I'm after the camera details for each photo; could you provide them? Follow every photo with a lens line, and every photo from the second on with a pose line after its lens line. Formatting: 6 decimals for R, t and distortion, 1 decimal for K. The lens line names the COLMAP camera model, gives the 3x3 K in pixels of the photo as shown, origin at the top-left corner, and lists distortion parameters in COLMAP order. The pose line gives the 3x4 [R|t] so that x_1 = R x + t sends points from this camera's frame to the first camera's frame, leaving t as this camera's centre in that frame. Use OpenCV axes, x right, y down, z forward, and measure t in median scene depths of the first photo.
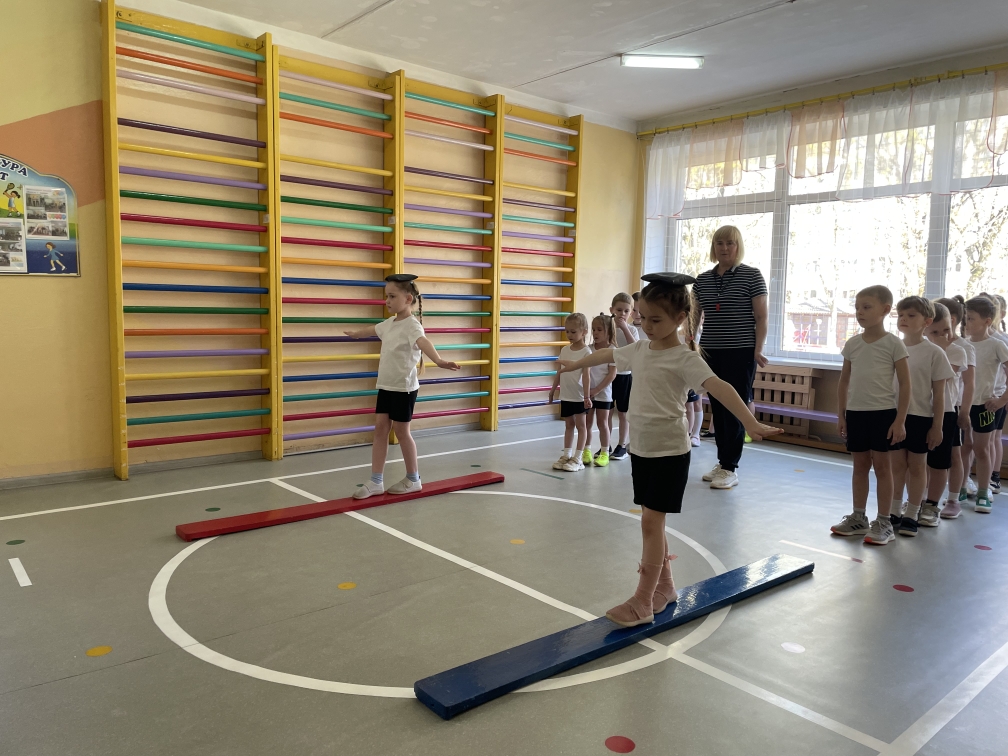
lens RADIAL K [[752.9, 0, 510.6], [0, 752.9, 370.8], [0, 0, 1]] dist [0.080687, -0.099827]
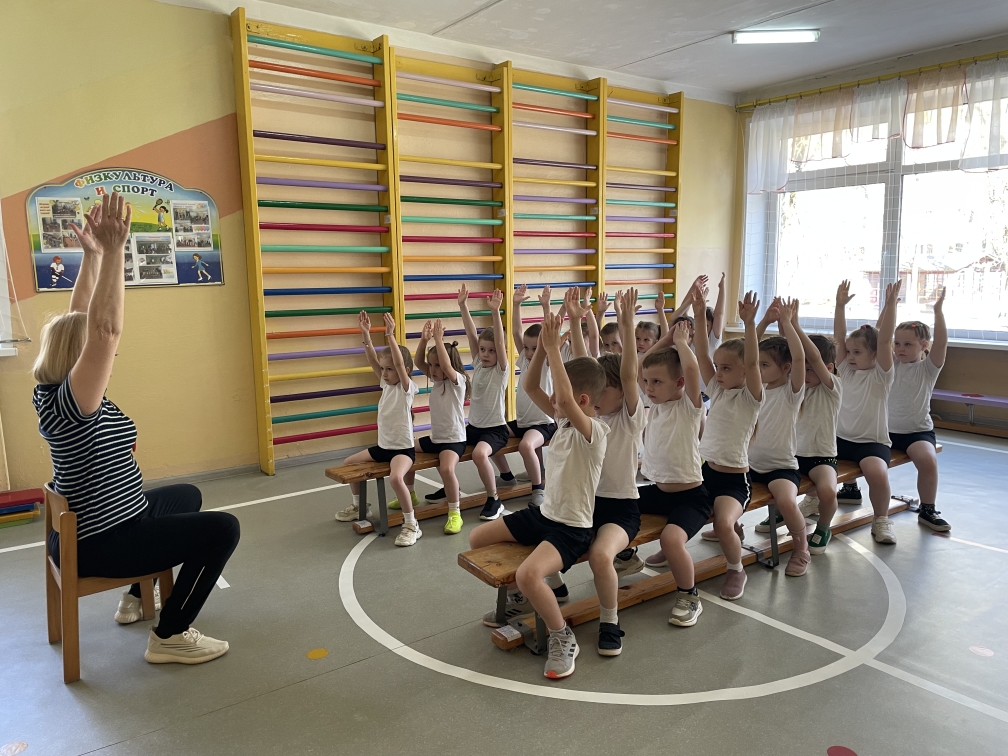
lens RADIAL K [[752.9, 0, 513.7], [0, 752.9, 372.2], [0, 0, 1]] dist [0.080687, -0.099827]
pose [[0.996976, -0.024783, -0.073655, -0.073532], [0.028078, 0.998635, 0.044032, -0.030446], [0.072464, -0.045967, 0.996311, -0.015417]]
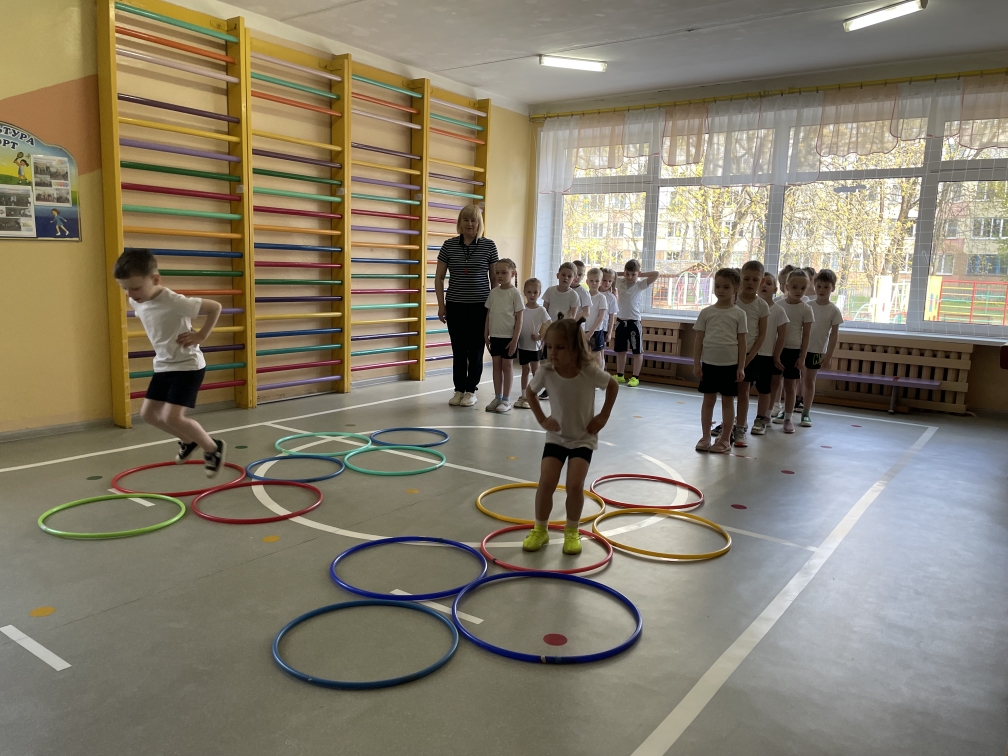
lens RADIAL K [[752.9, 0, 501.9], [0, 752.9, 373.9], [0, 0, 1]] dist [0.080687, -0.099827]
pose [[0.973606, -0.023073, 0.227067, -0.189635], [0.009406, 0.998088, 0.061088, 0.002430], [-0.228043, -0.057340, 0.971961, -0.152543]]
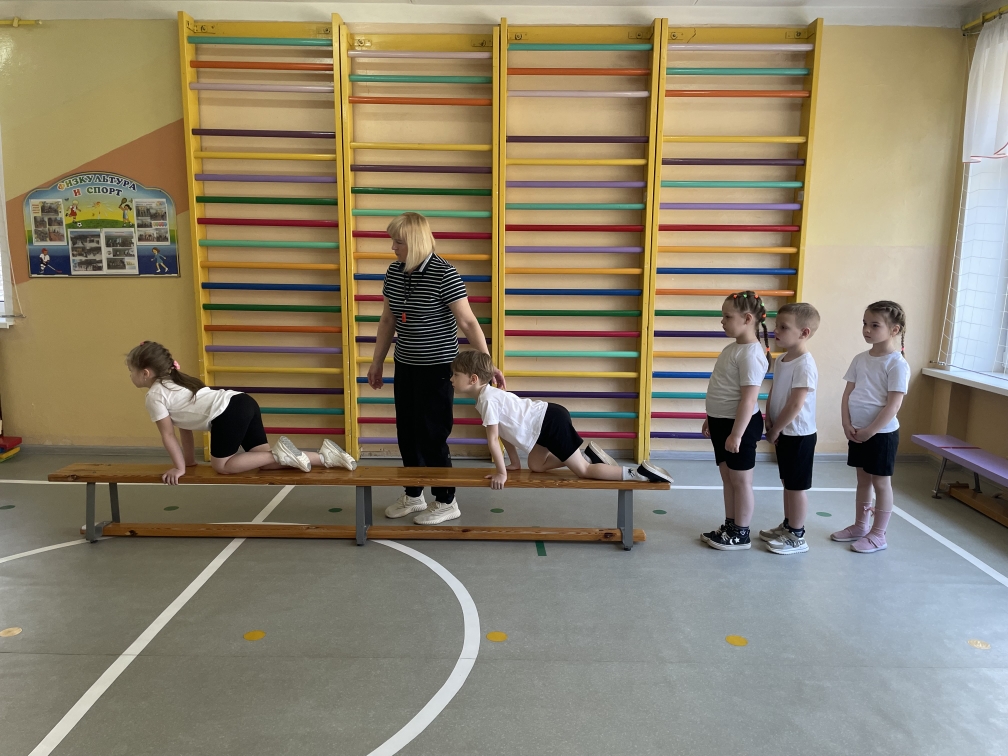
lens RADIAL K [[752.9, 0, 498.2], [0, 752.9, 371.5], [0, 0, 1]] dist [0.080687, -0.099827]
pose [[0.754055, 0.079956, -0.651926, 0.425732], [-0.055236, 0.996766, 0.058361, -0.060798], [0.654484, -0.007997, 0.756034, 0.368783]]
